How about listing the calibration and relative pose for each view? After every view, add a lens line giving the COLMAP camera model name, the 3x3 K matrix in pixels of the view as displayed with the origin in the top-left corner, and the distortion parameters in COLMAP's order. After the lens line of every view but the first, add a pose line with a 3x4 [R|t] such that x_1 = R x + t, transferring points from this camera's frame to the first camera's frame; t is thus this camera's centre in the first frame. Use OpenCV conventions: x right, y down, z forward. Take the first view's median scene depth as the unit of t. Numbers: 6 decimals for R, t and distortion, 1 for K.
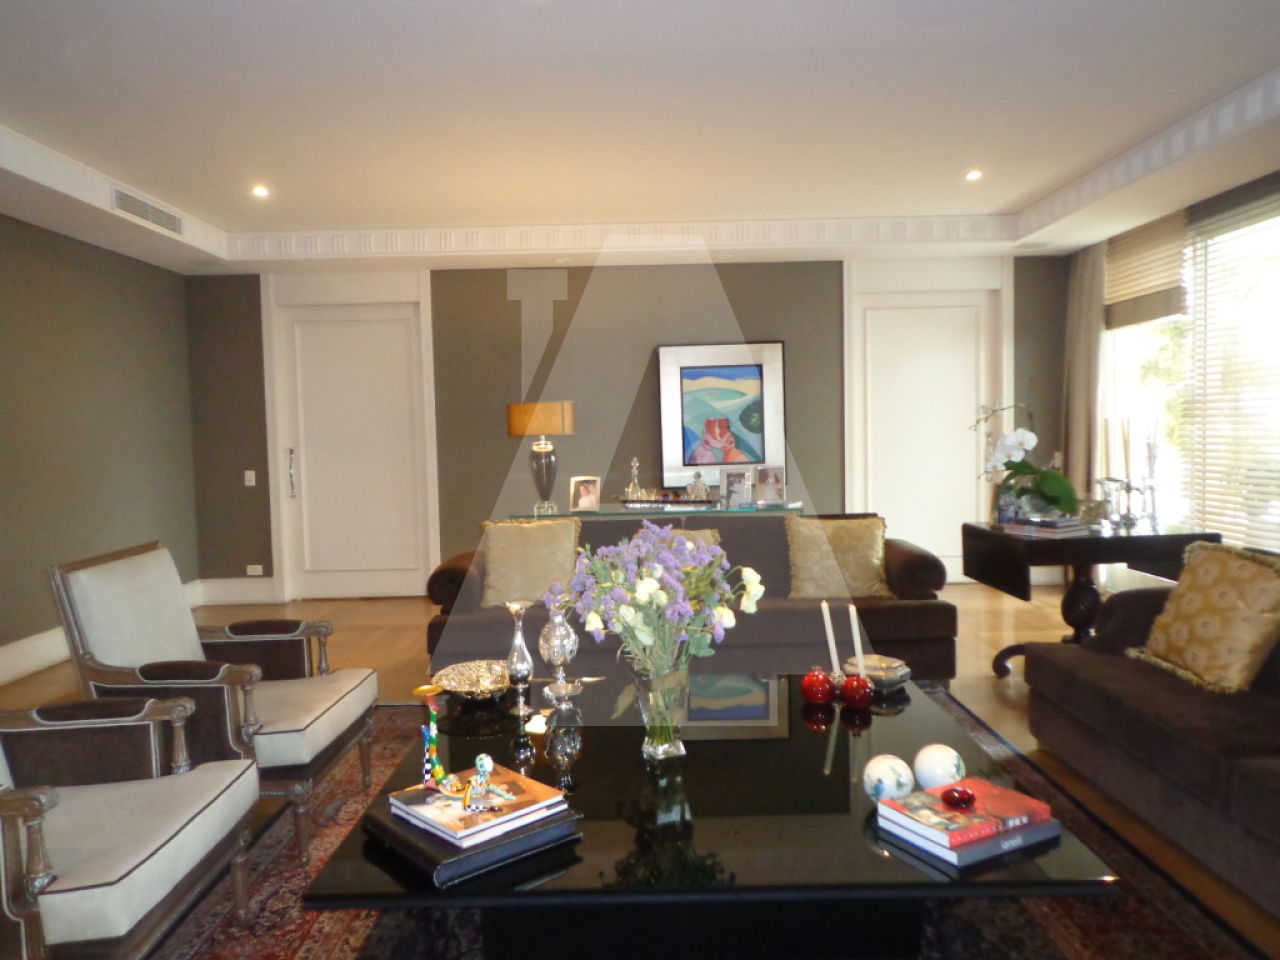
lens RADIAL K [[935.6, 0, 640.0], [0, 935.6, 480.0], [0, 0, 1]] dist [-0.011296, 0.010157]
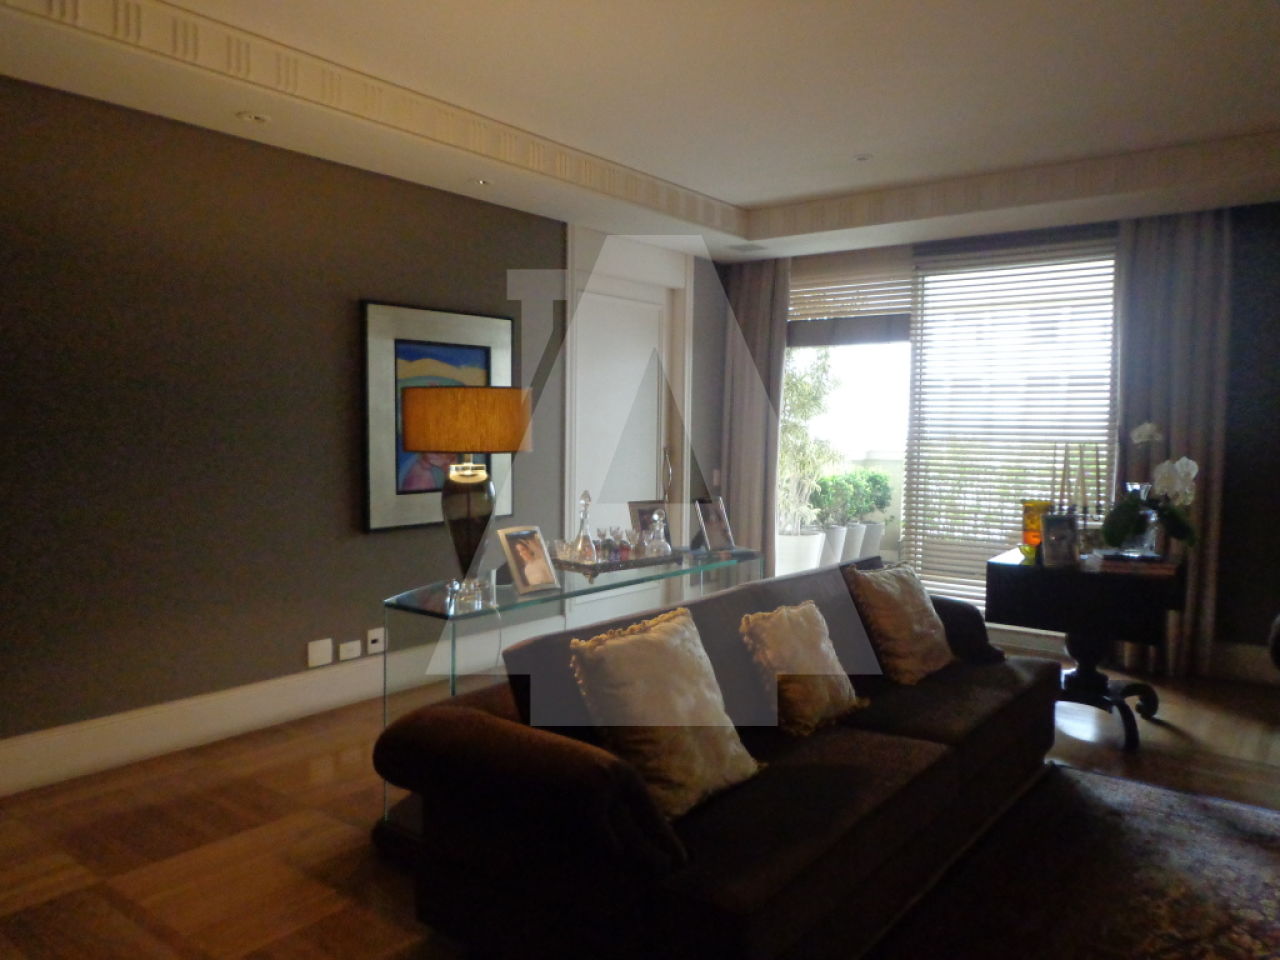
lens RADIAL K [[935.6, 0, 640.0], [0, 935.6, 480.0], [0, 0, 1]] dist [-0.011296, 0.010157]
pose [[0.612799, -0.015098, 0.790095, -0.359229], [0.014557, 0.999863, 0.007816, -0.027312], [-0.790105, 0.006712, 0.612935, 0.480633]]
